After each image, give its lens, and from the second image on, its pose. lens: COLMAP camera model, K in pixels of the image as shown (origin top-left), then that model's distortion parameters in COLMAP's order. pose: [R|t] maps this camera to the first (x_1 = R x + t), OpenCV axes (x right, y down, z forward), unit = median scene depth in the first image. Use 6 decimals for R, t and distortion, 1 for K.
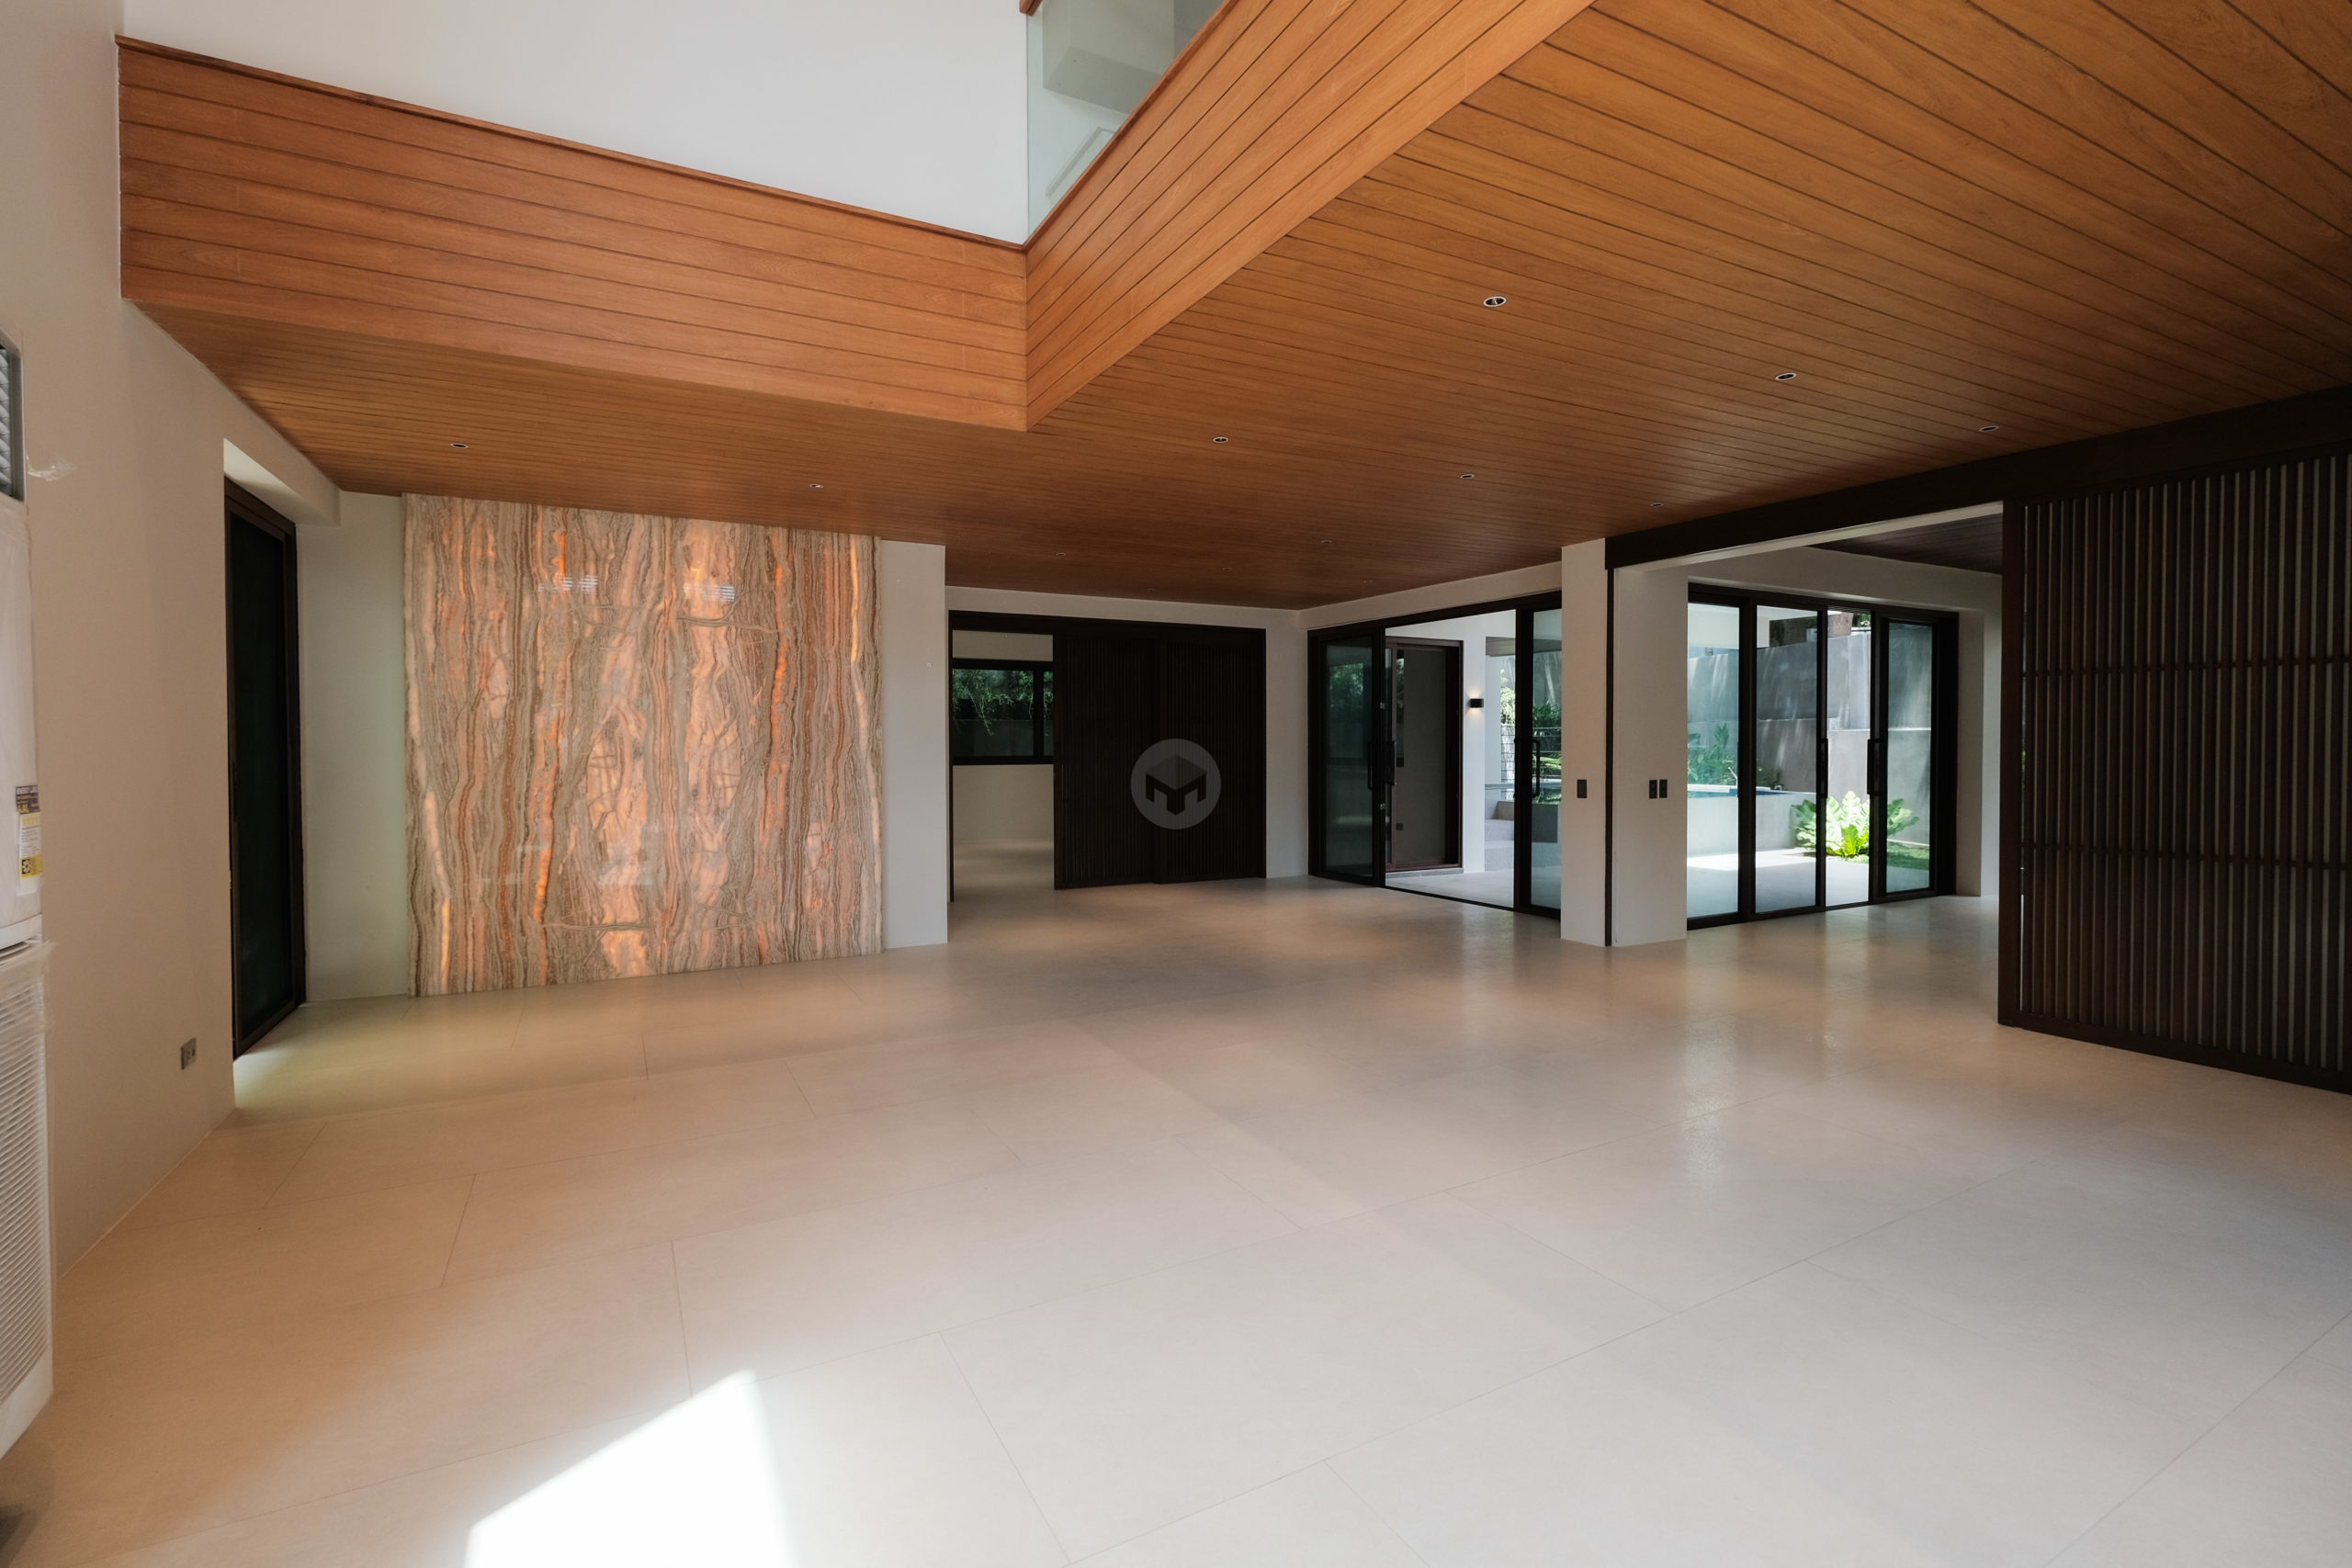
lens RADIAL K [[1050.6, 0, 1169.6], [0, 1050.6, 765.2], [0, 0, 1]] dist [-0.000920, -0.000403]
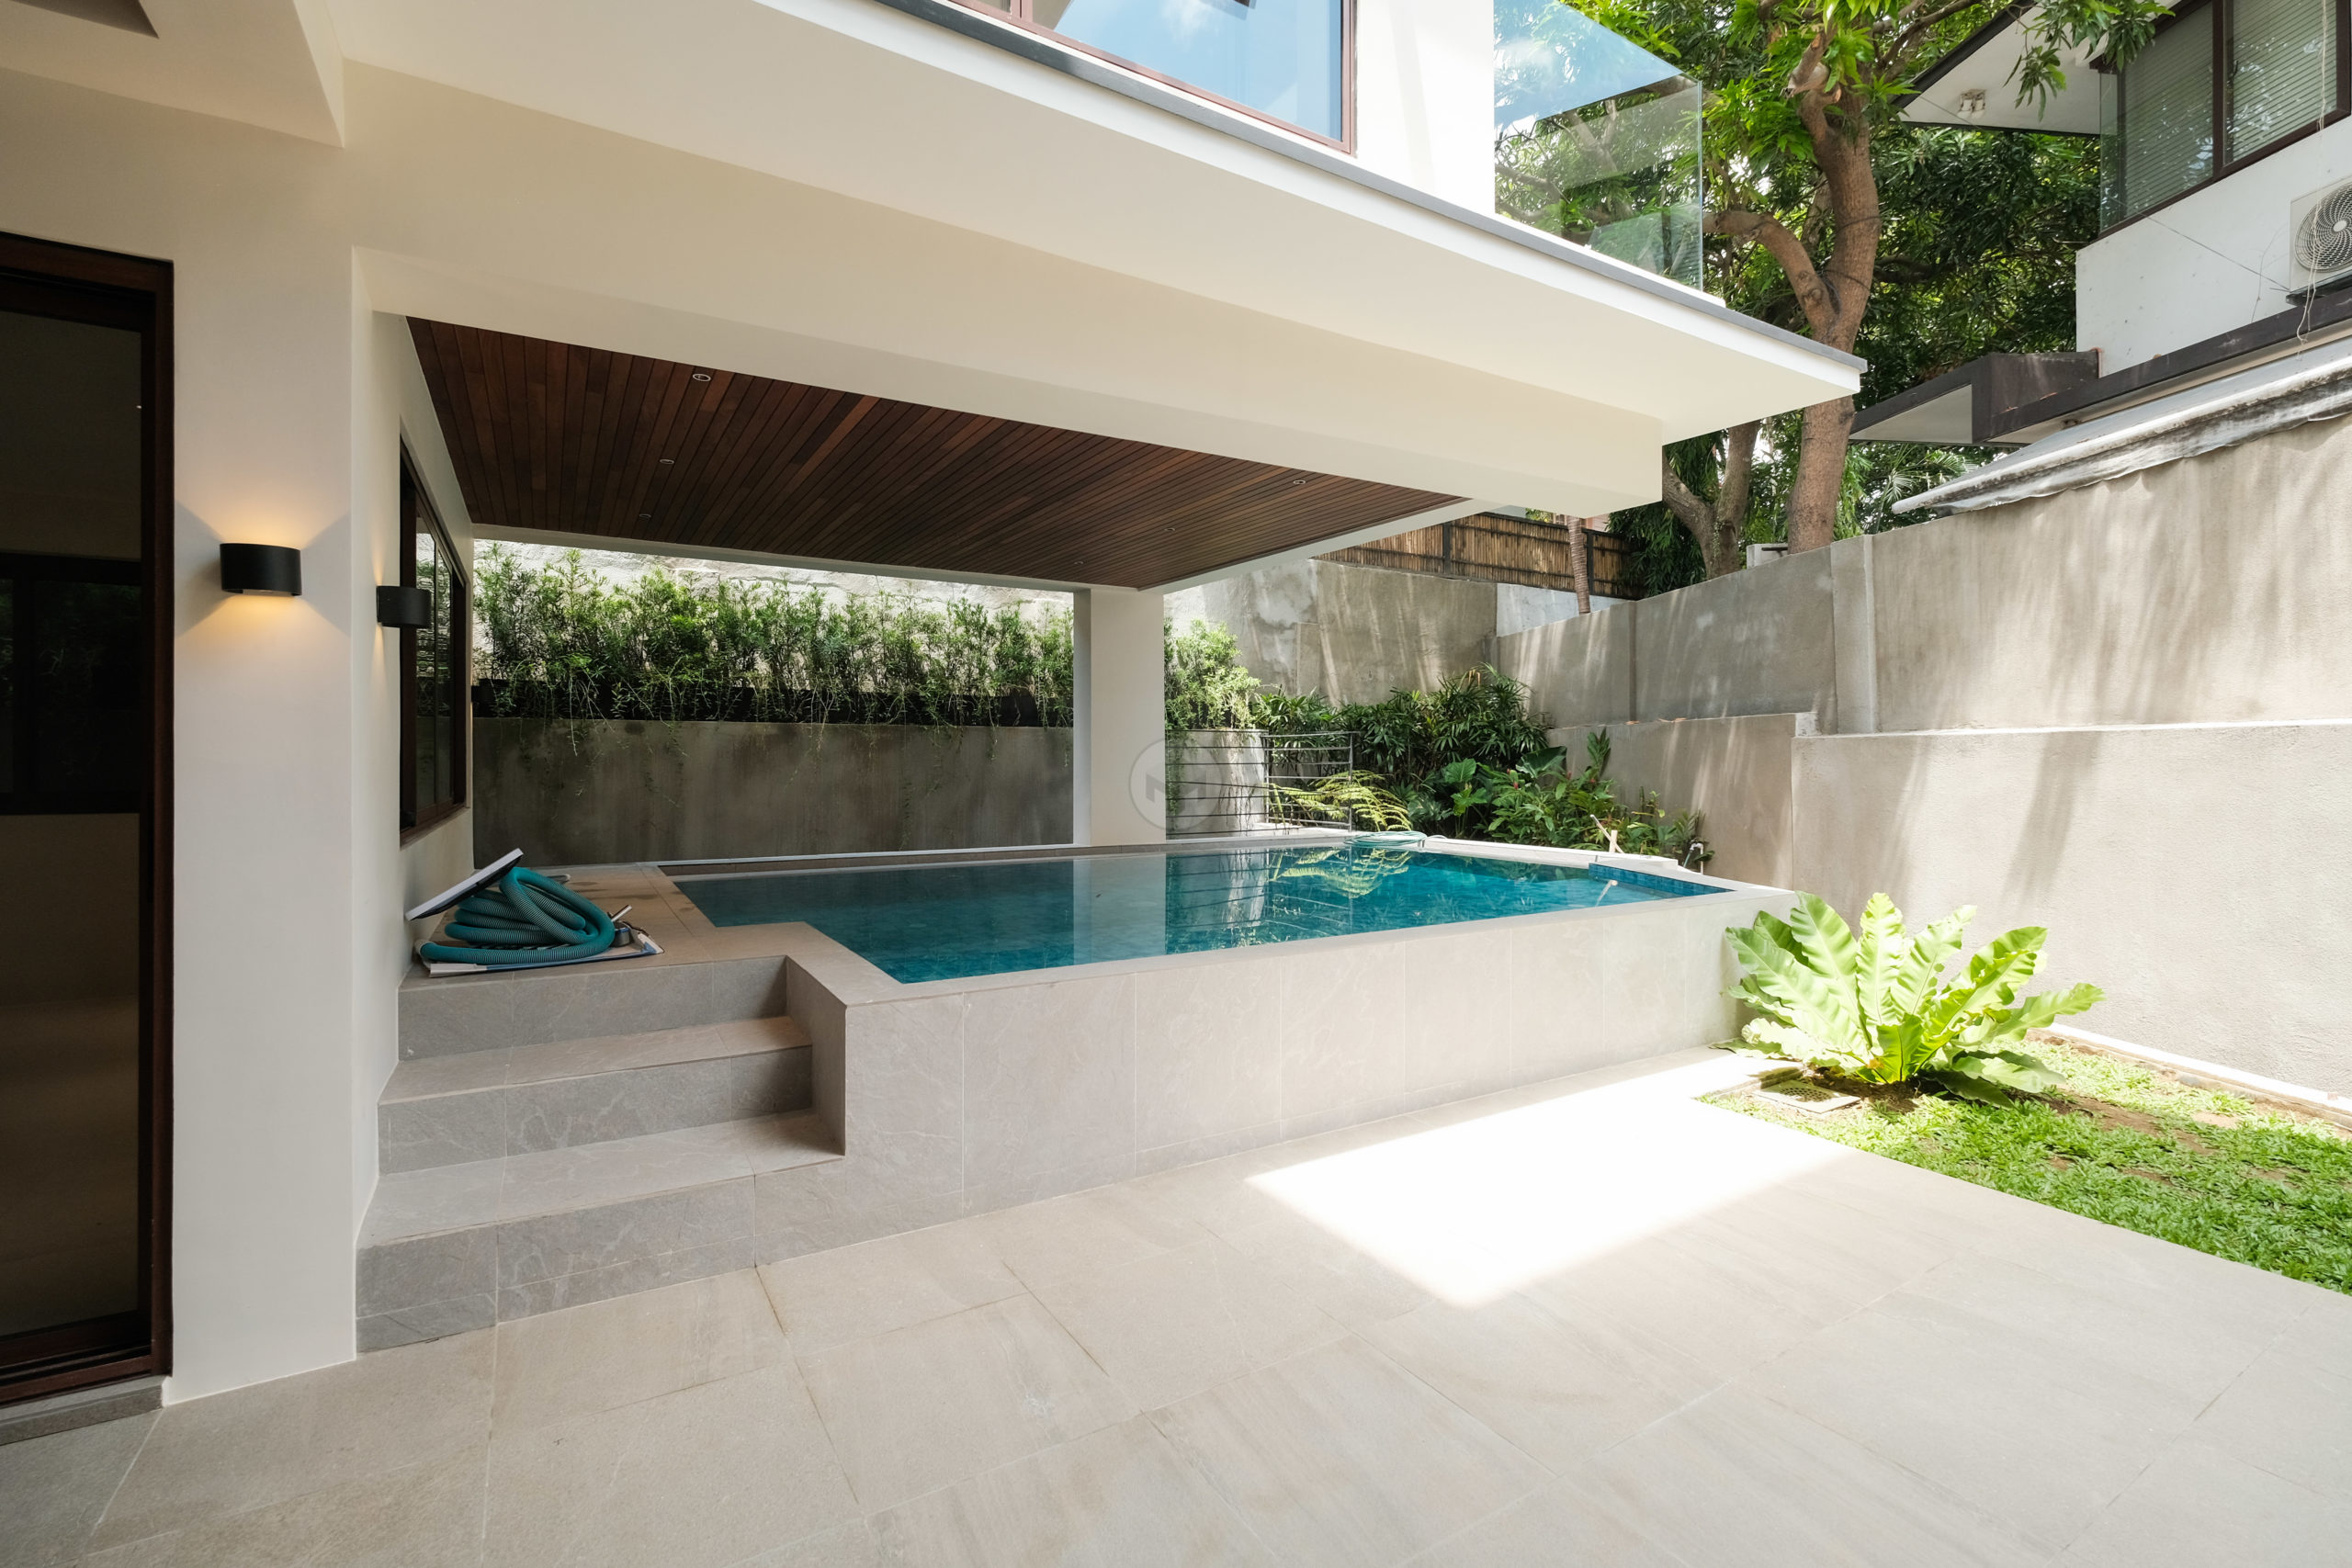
lens RADIAL K [[1050.6, 0, 1174.4], [0, 1050.6, 764.6], [0, 0, 1]] dist [-0.000920, -0.000403]
pose [[0.998321, 0.000165, 0.057919, 0.462447], [0.001025, 0.999789, -0.020512, -0.015642], [-0.057910, 0.020537, 0.998111, 0.786056]]
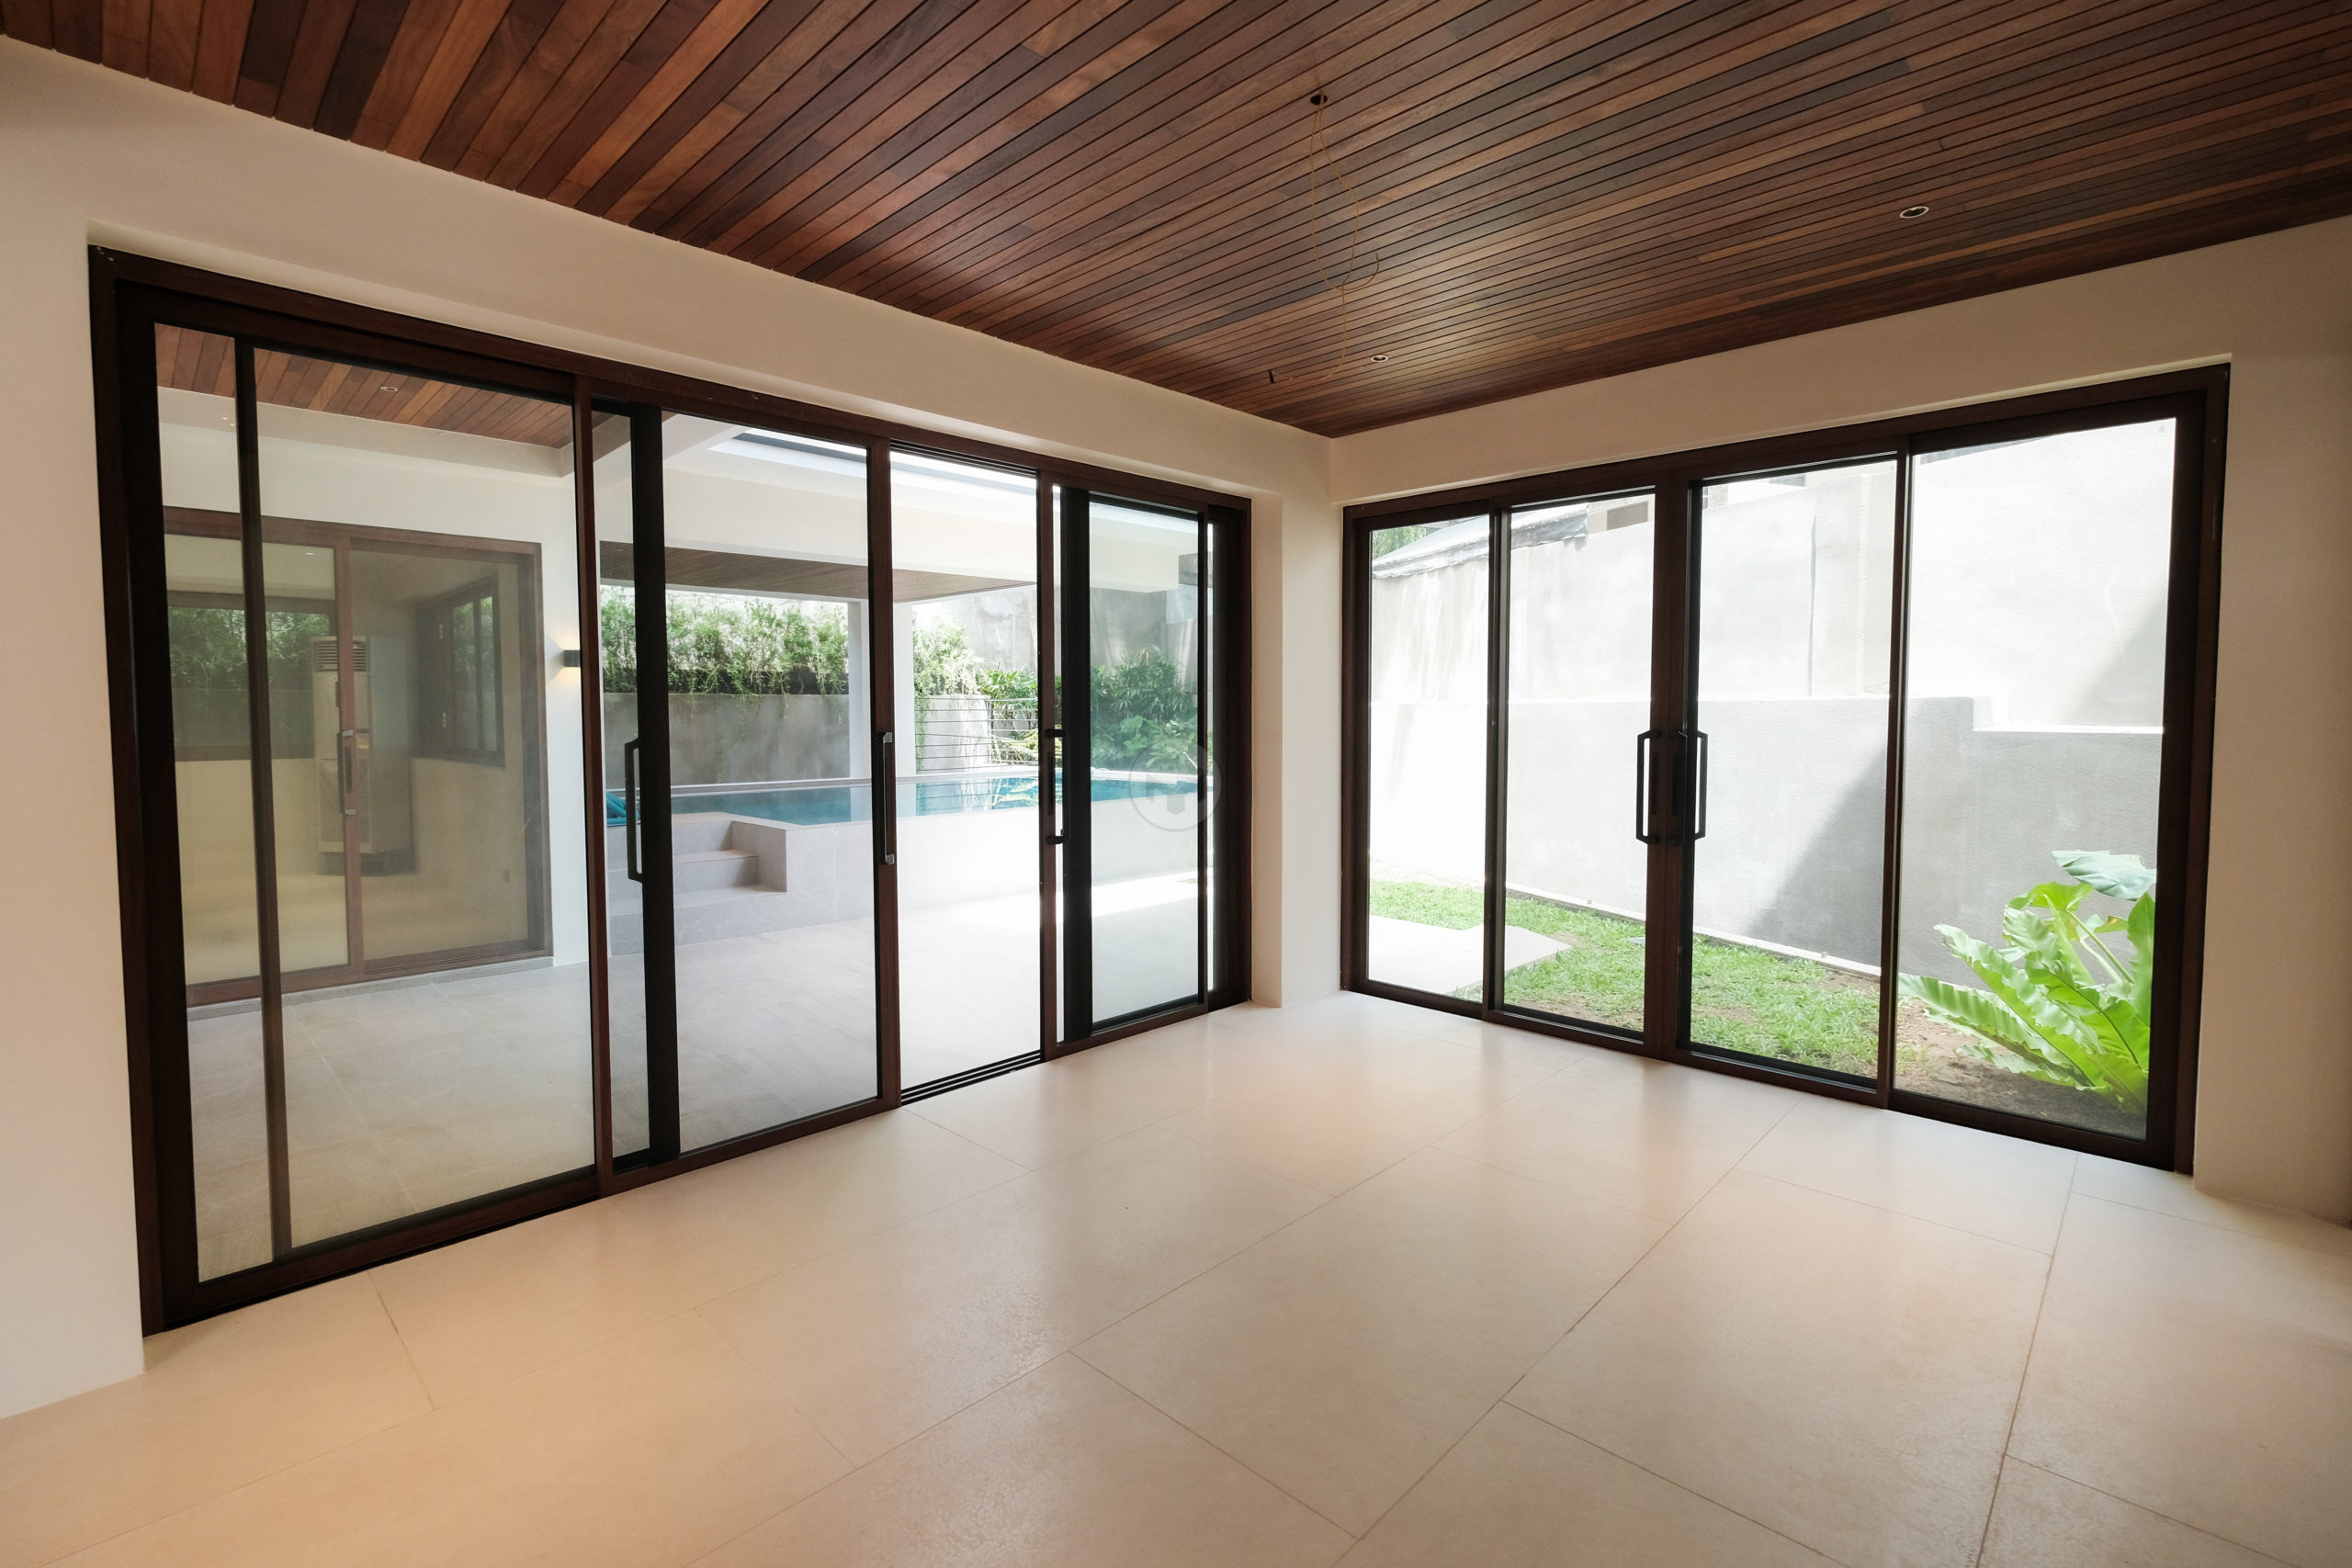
lens RADIAL K [[1050.6, 0, 1176.8], [0, 1050.6, 757.2], [0, 0, 1]] dist [-0.000920, -0.000403]
pose [[0.954295, -0.015787, 0.298449, 0.429930], [0.010094, 0.999737, 0.020607, -0.014623], [-0.298696, -0.016653, 0.954203, 0.376866]]
